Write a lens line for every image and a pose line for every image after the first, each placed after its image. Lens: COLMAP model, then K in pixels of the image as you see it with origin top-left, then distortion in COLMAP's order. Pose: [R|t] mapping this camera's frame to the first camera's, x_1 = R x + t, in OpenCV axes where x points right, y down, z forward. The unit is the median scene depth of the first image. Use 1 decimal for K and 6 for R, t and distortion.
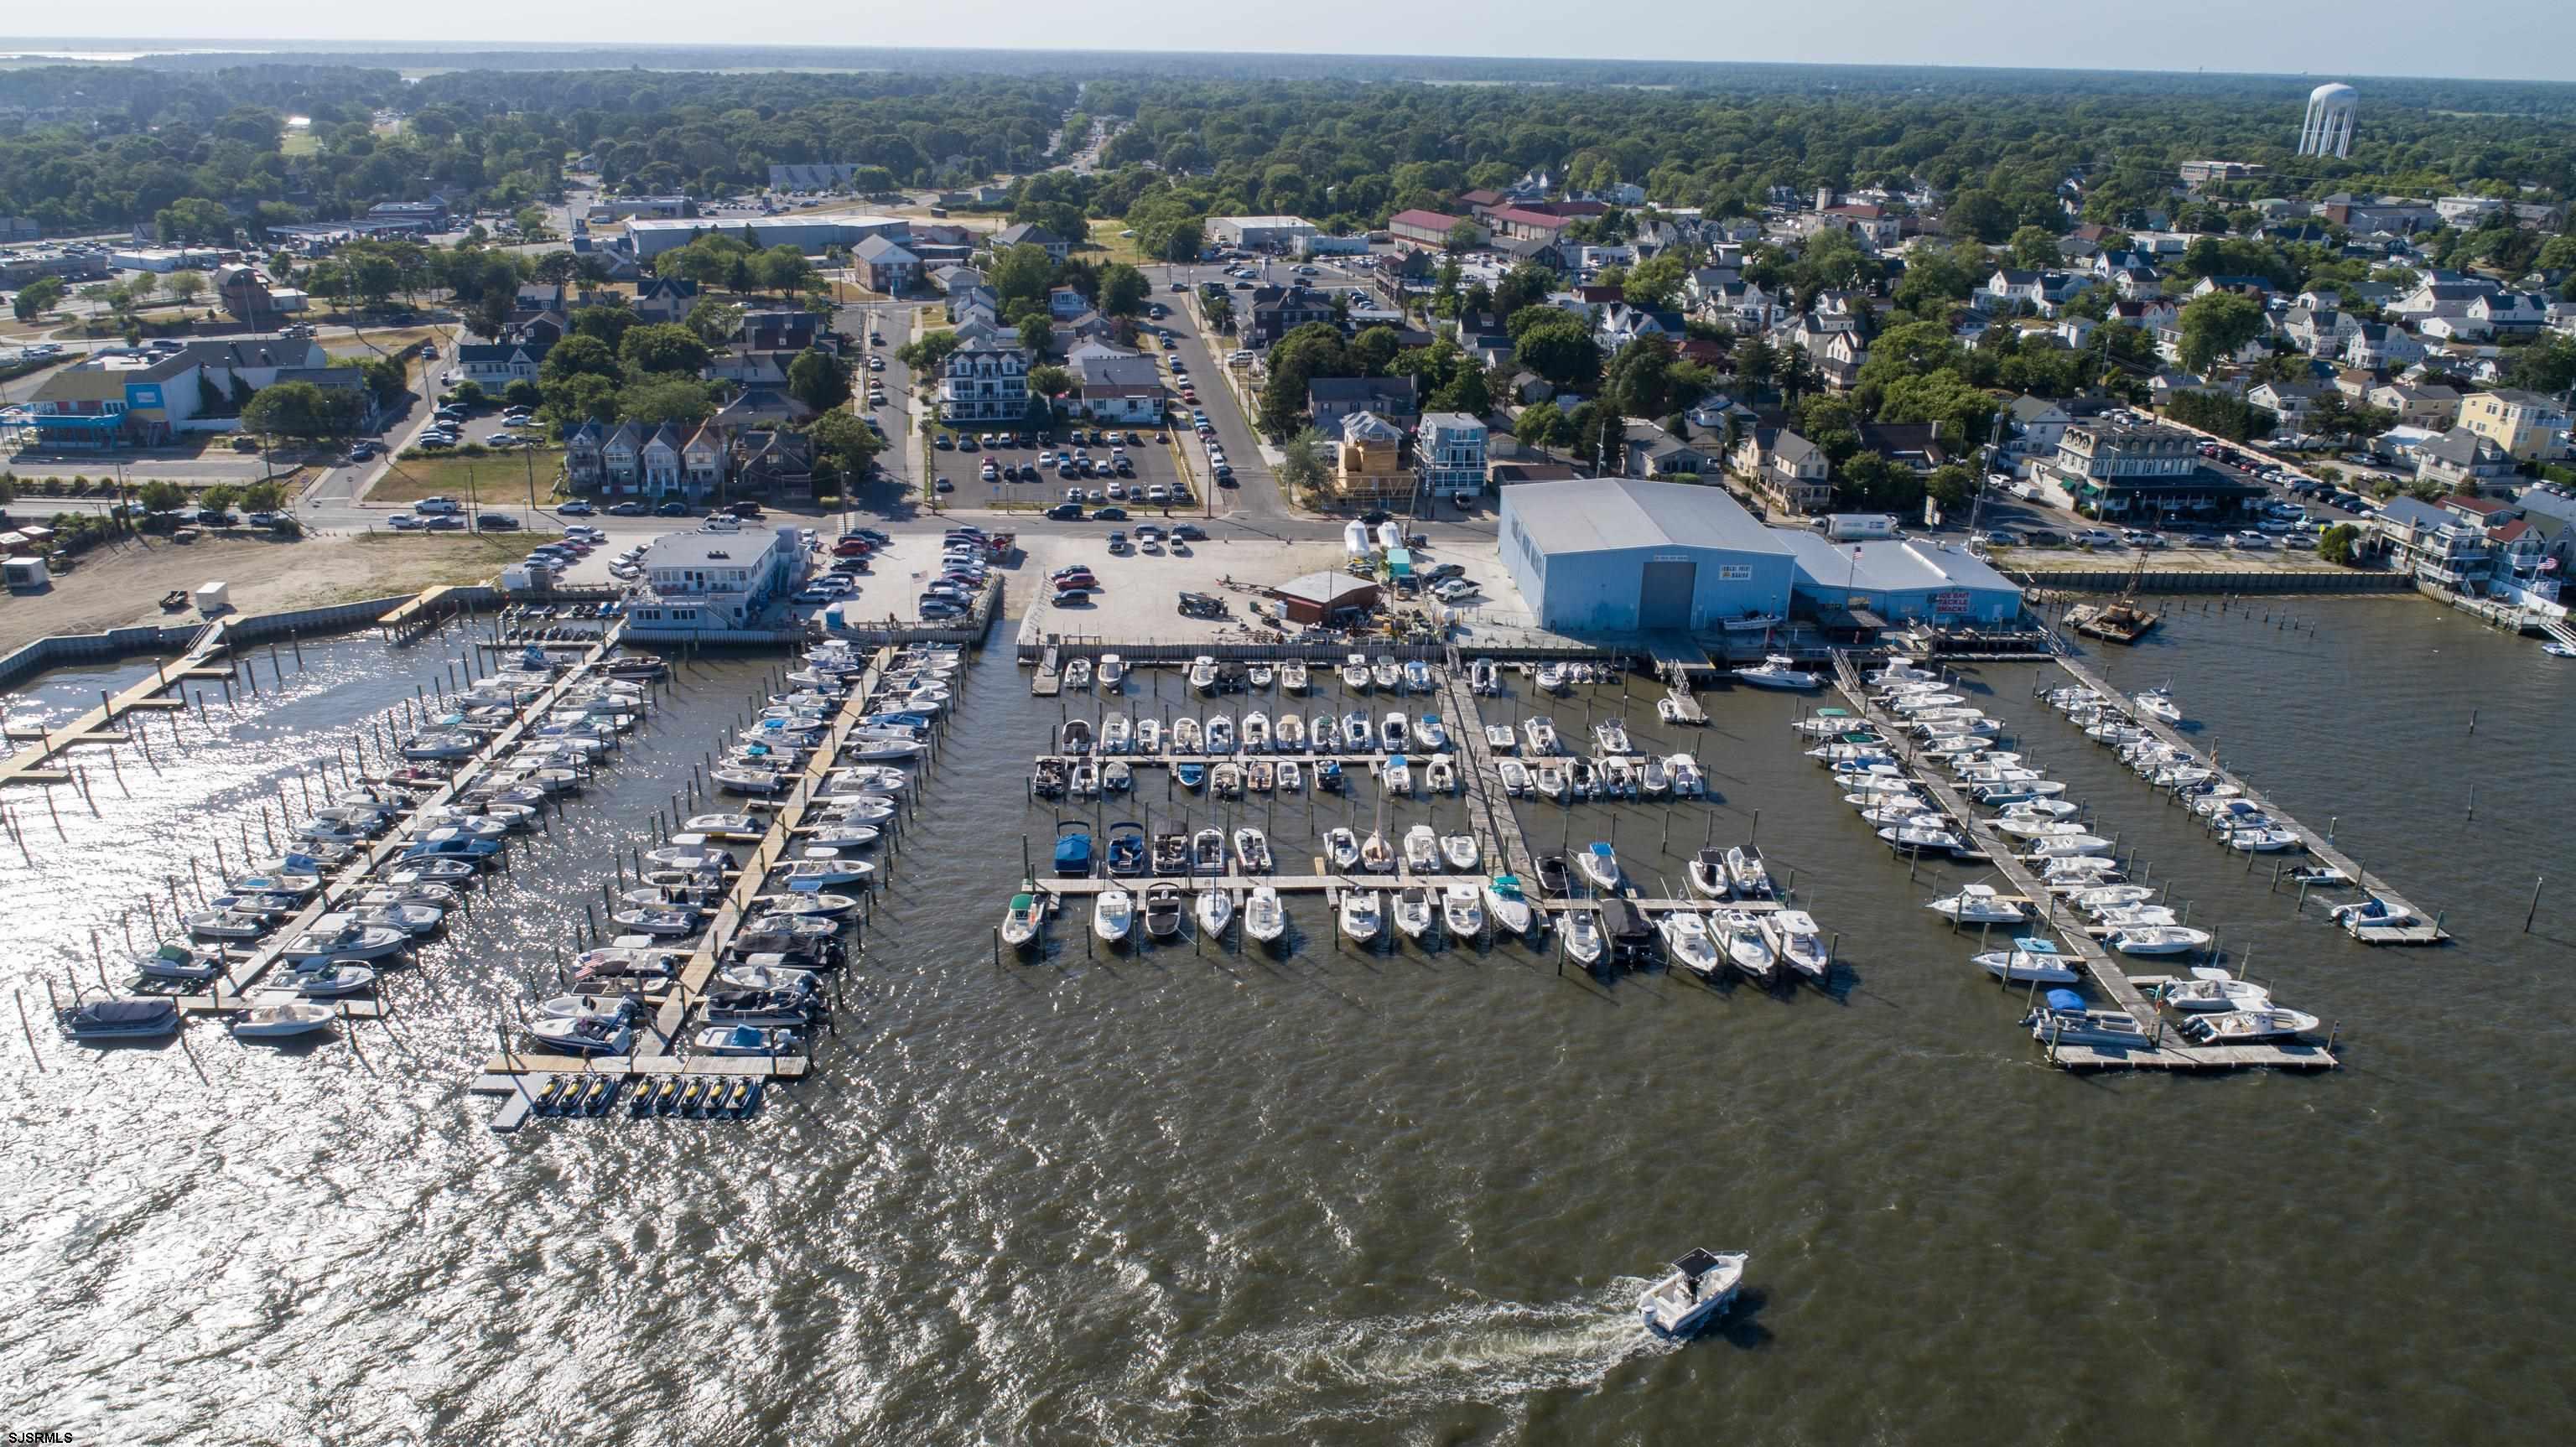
lens RADIAL K [[1731.2, 0, 1288.0], [0, 1731.2, 723.5], [0, 0, 1]] dist [-0.015954, 0.004966]
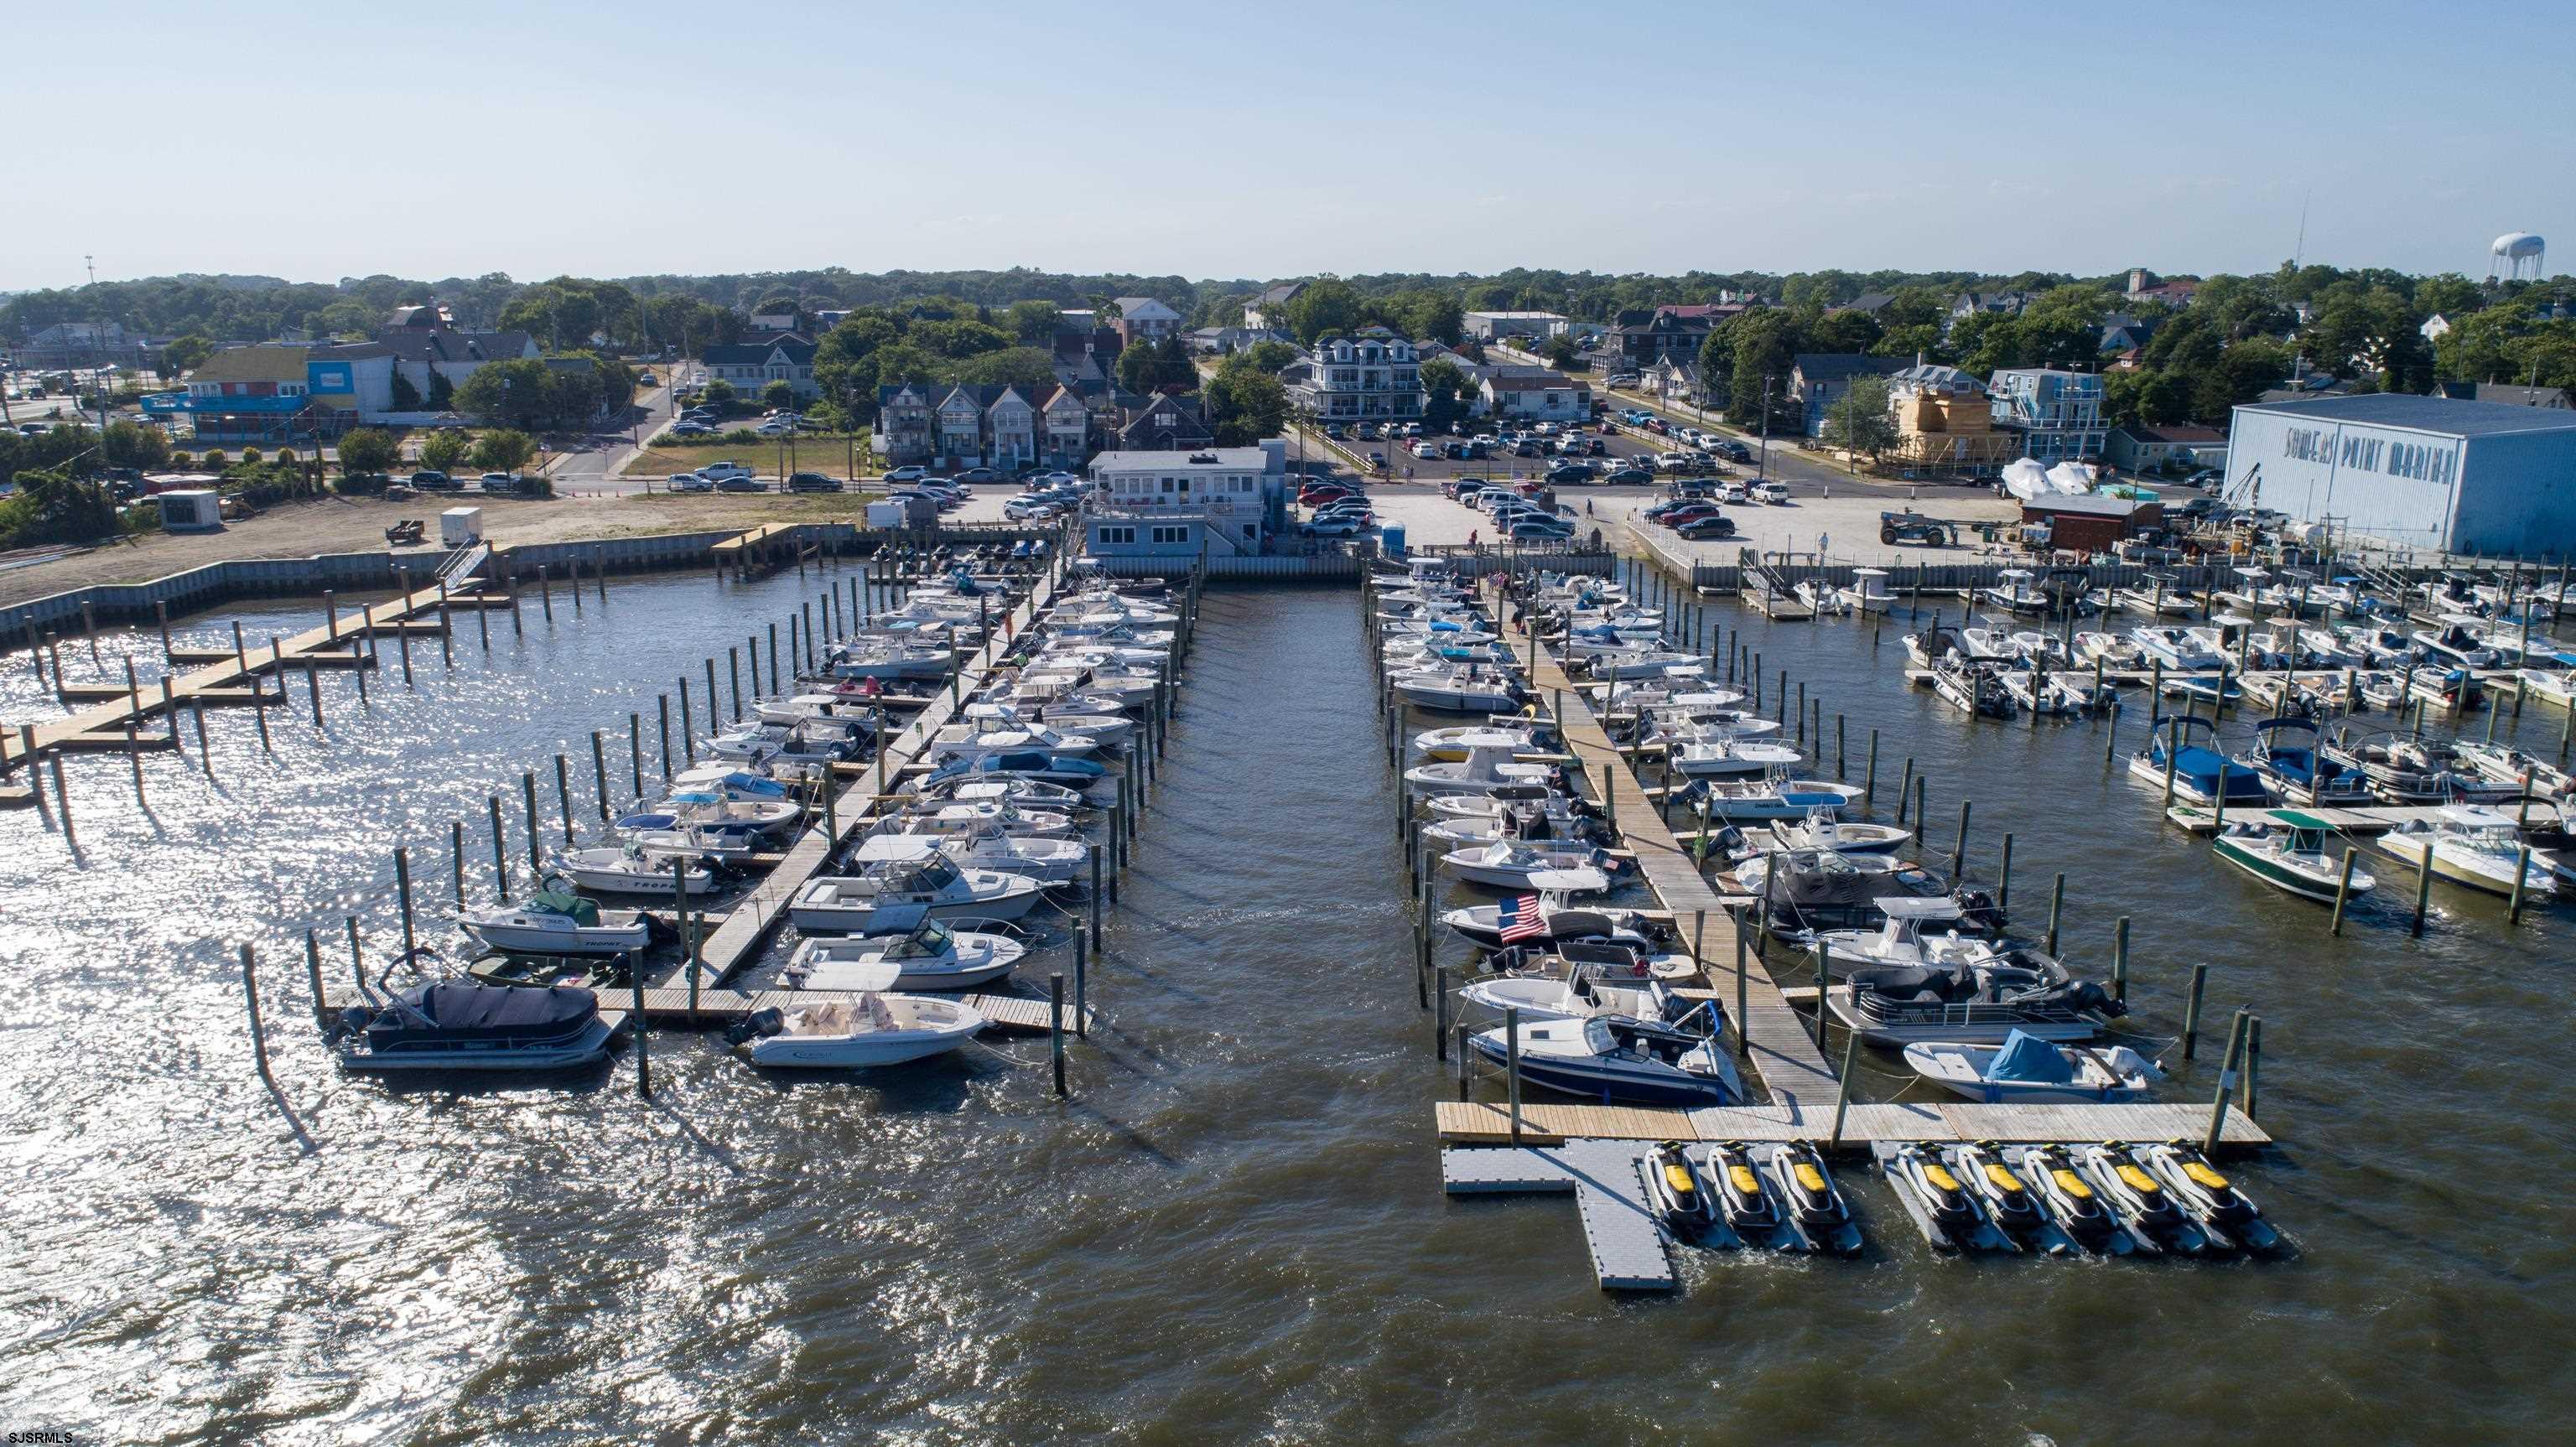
lens RADIAL K [[1731.2, 0, 1288.0], [0, 1731.2, 723.5], [0, 0, 1]] dist [-0.015954, 0.004966]
pose [[0.999462, -0.008886, -0.031585, -0.423991], [0.004876, 0.992165, -0.124843, 0.136924], [0.032447, 0.124622, 0.991674, 0.527435]]
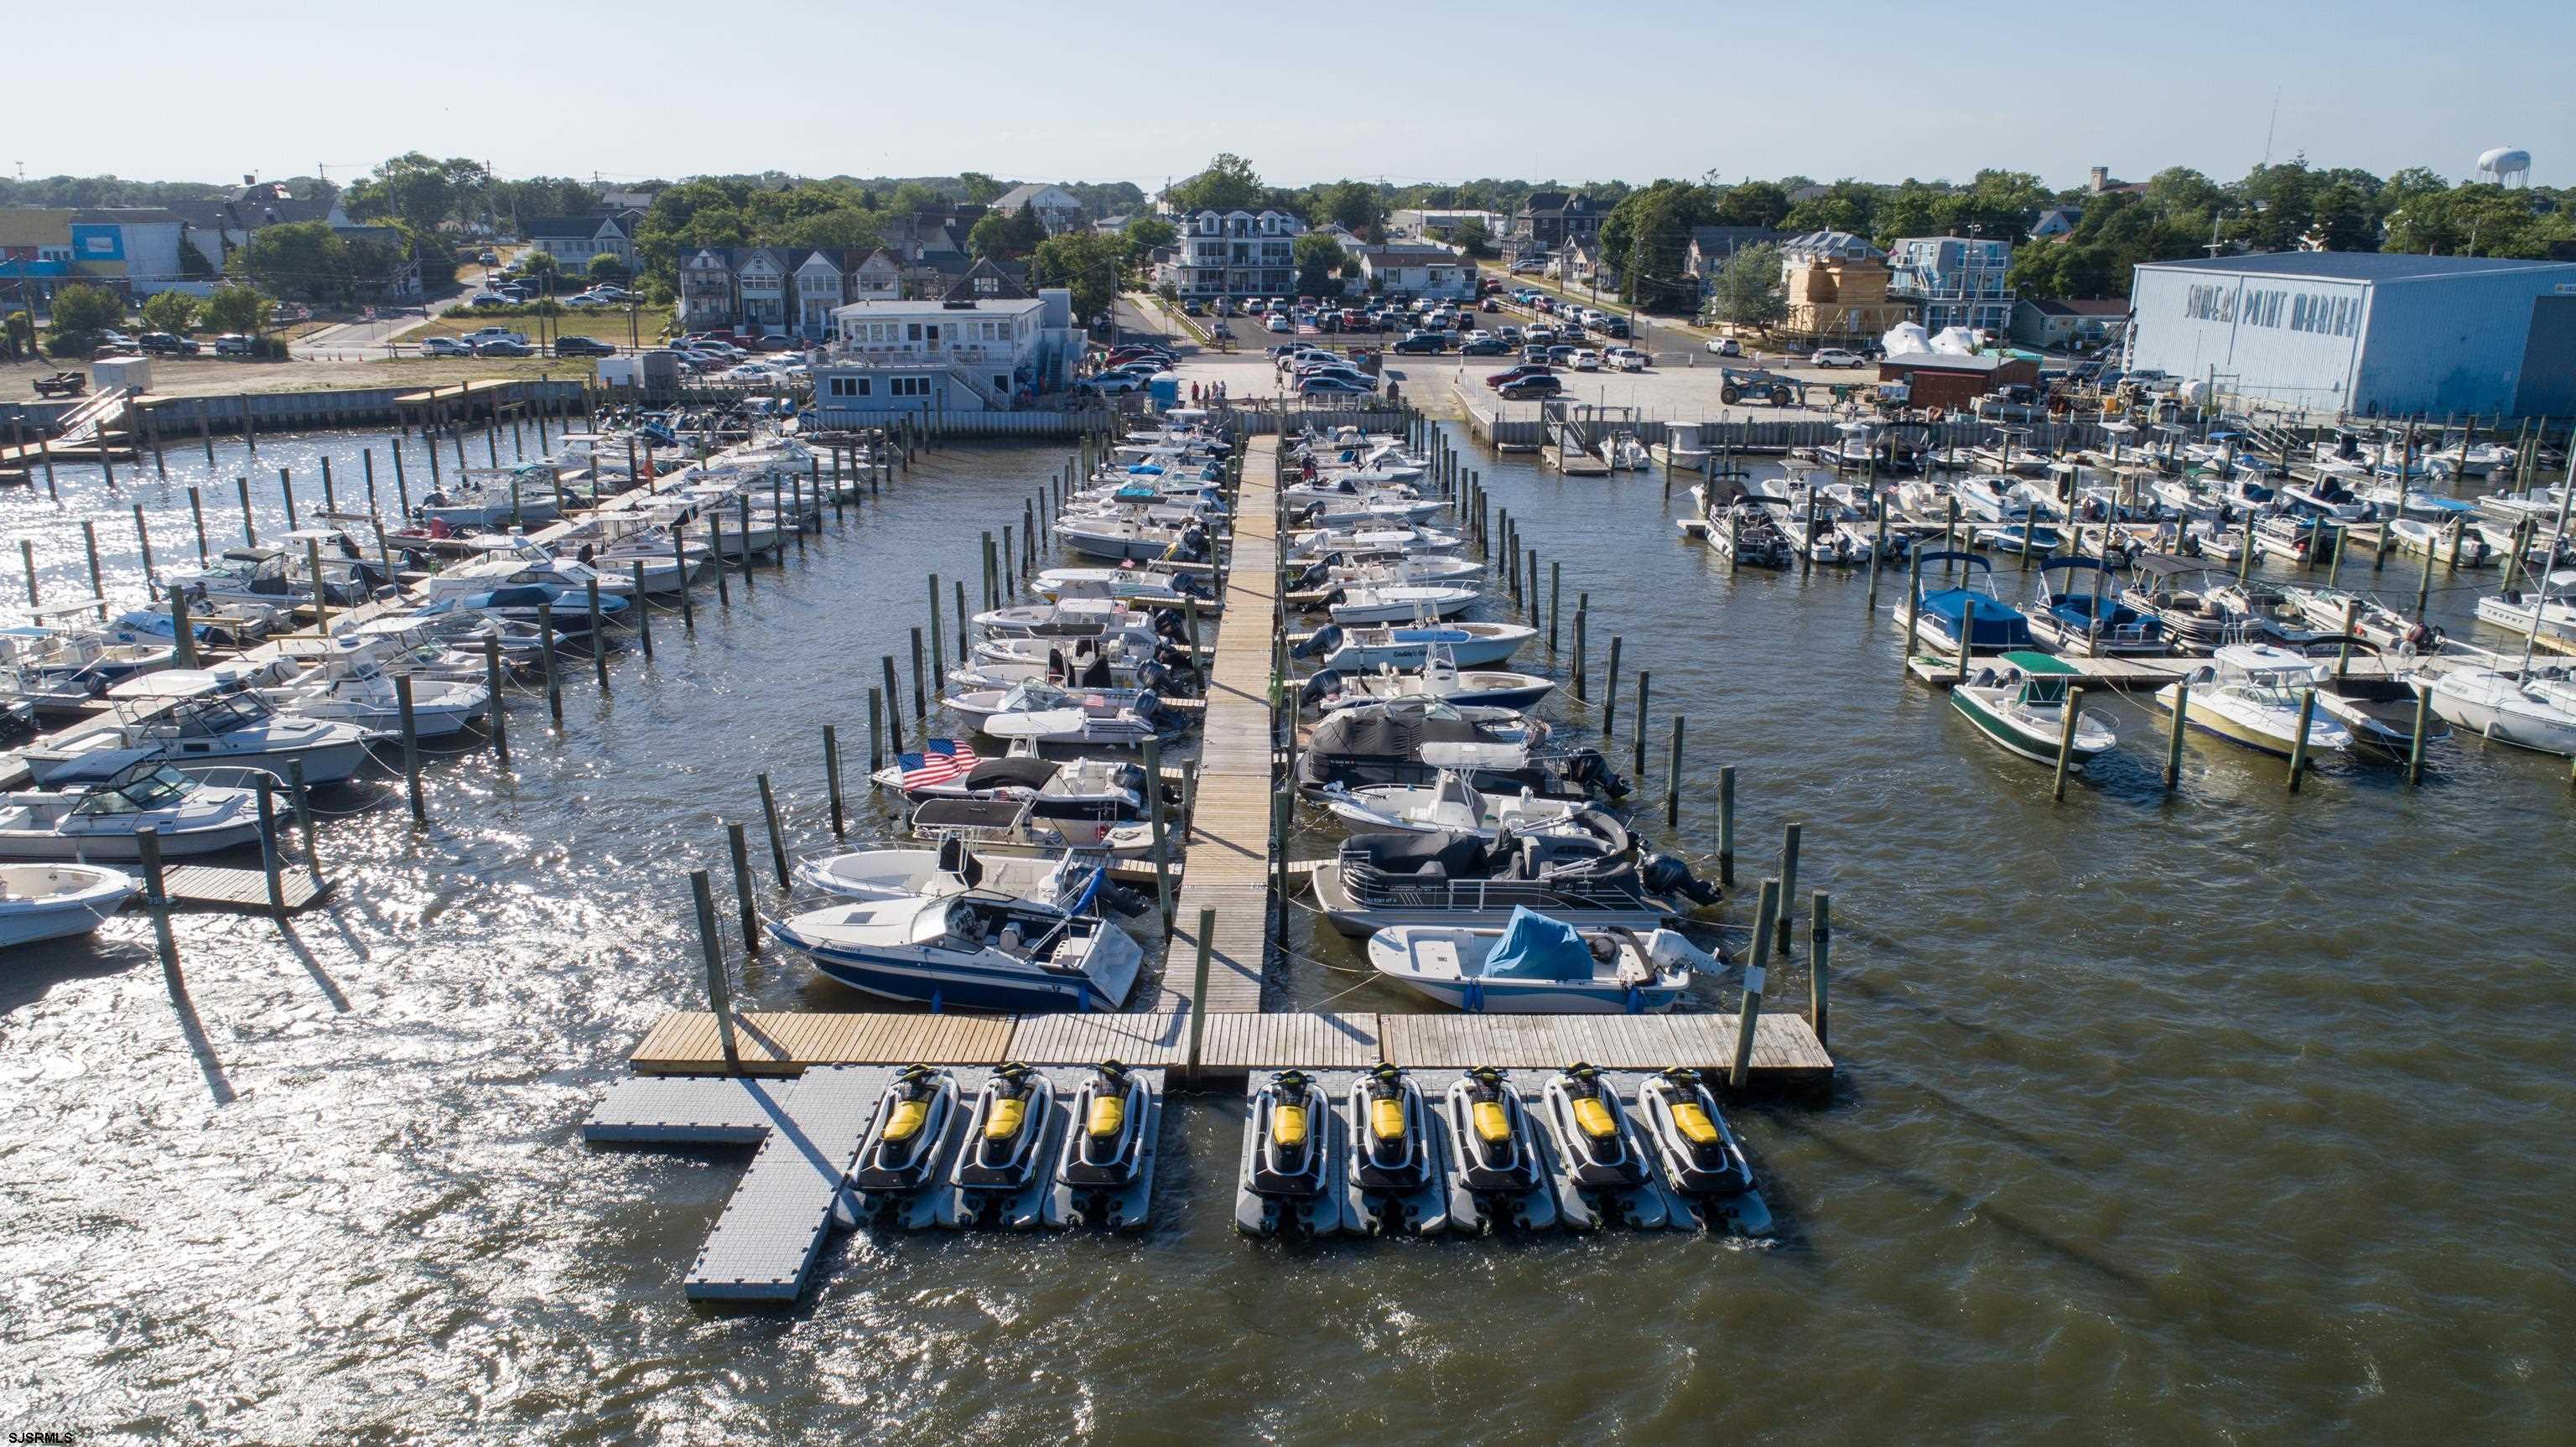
lens RADIAL K [[1735.3, 0, 1288.0], [0, 1735.3, 723.5], [0, 0, 1]] dist [-0.017569, 0.009501]
pose [[0.999753, -0.005184, -0.021616, -0.312791], [0.003368, 0.996523, -0.083250, 0.149515], [0.021972, 0.083157, 0.996294, 0.638110]]
